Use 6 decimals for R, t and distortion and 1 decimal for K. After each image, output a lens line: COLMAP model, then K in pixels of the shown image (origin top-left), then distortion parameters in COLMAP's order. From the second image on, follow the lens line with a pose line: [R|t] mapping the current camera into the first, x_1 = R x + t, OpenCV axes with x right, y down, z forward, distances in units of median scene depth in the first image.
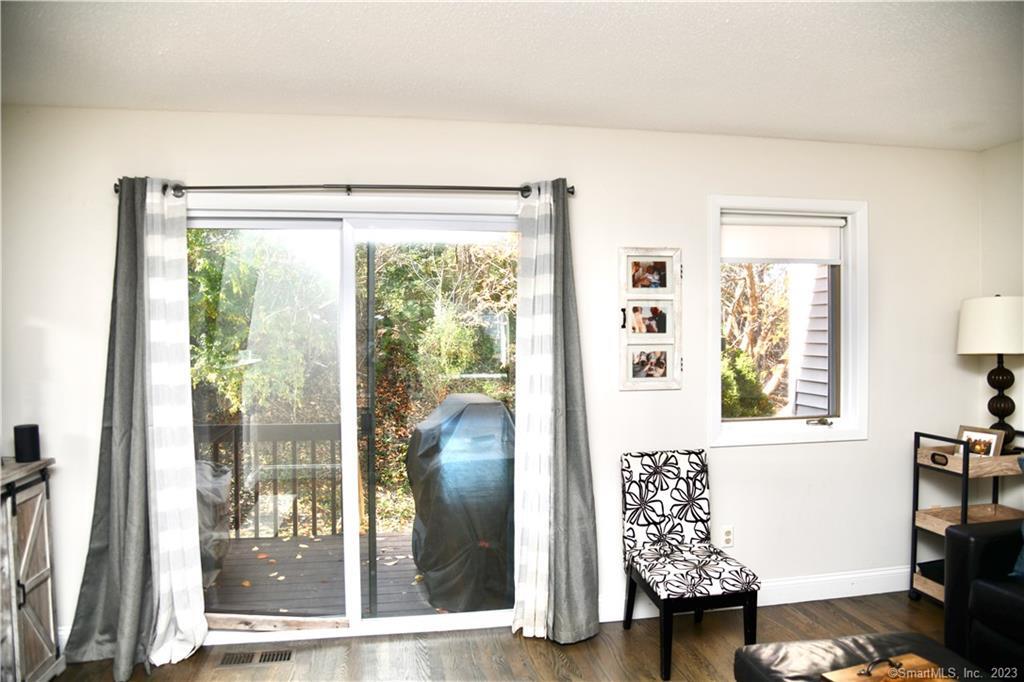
lens RADIAL K [[704.6, 0, 520.5], [0, 704.6, 356.5], [0, 0, 1]] dist [-0.093687, 0.030231]
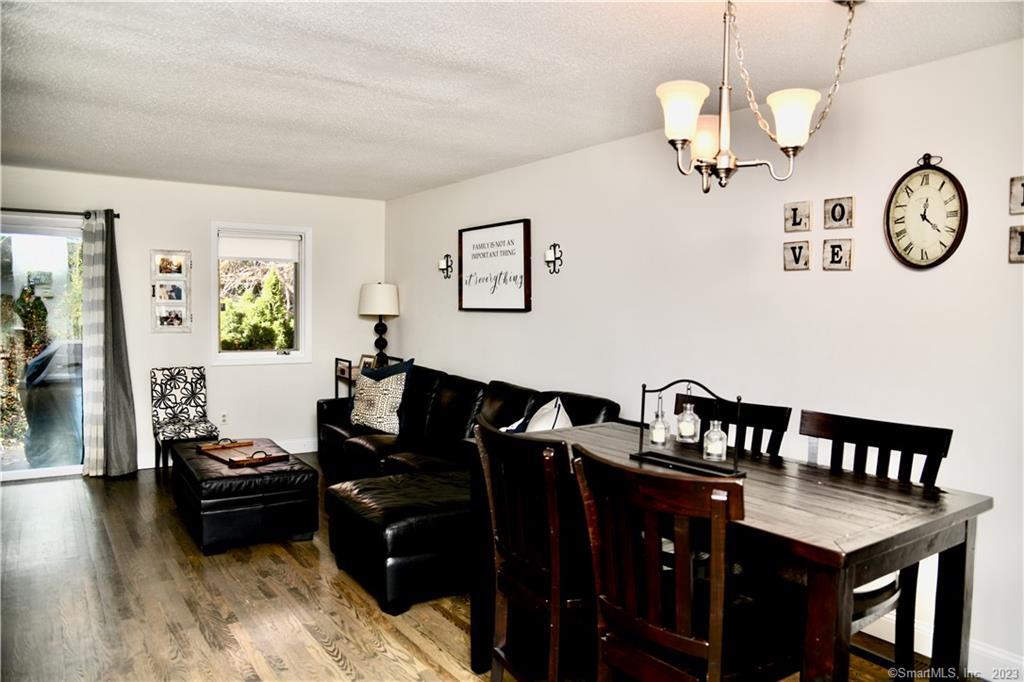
lens RADIAL K [[704.6, 0, 526.1], [0, 704.6, 355.1], [0, 0, 1]] dist [-0.093687, 0.030231]
pose [[0.903469, -0.005407, 0.428620, 0.255757], [-0.011667, 0.999240, 0.037197, 0.030523], [-0.428495, -0.038607, 0.902719, -0.941425]]
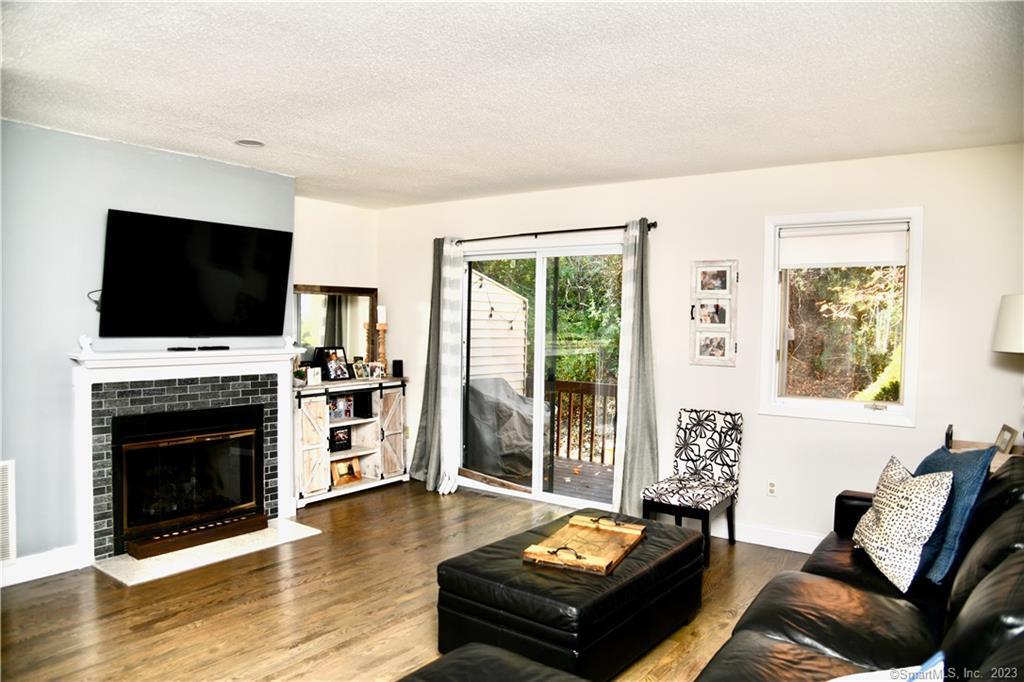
lens RADIAL K [[704.6, 0, 513.2], [0, 704.6, 345.4], [0, 0, 1]] dist [-0.093687, 0.030231]
pose [[0.694988, 0.045138, -0.717603, 0.917176], [-0.044247, 0.998821, 0.019974, -0.001093], [0.717658, 0.017870, 0.696166, -0.222135]]
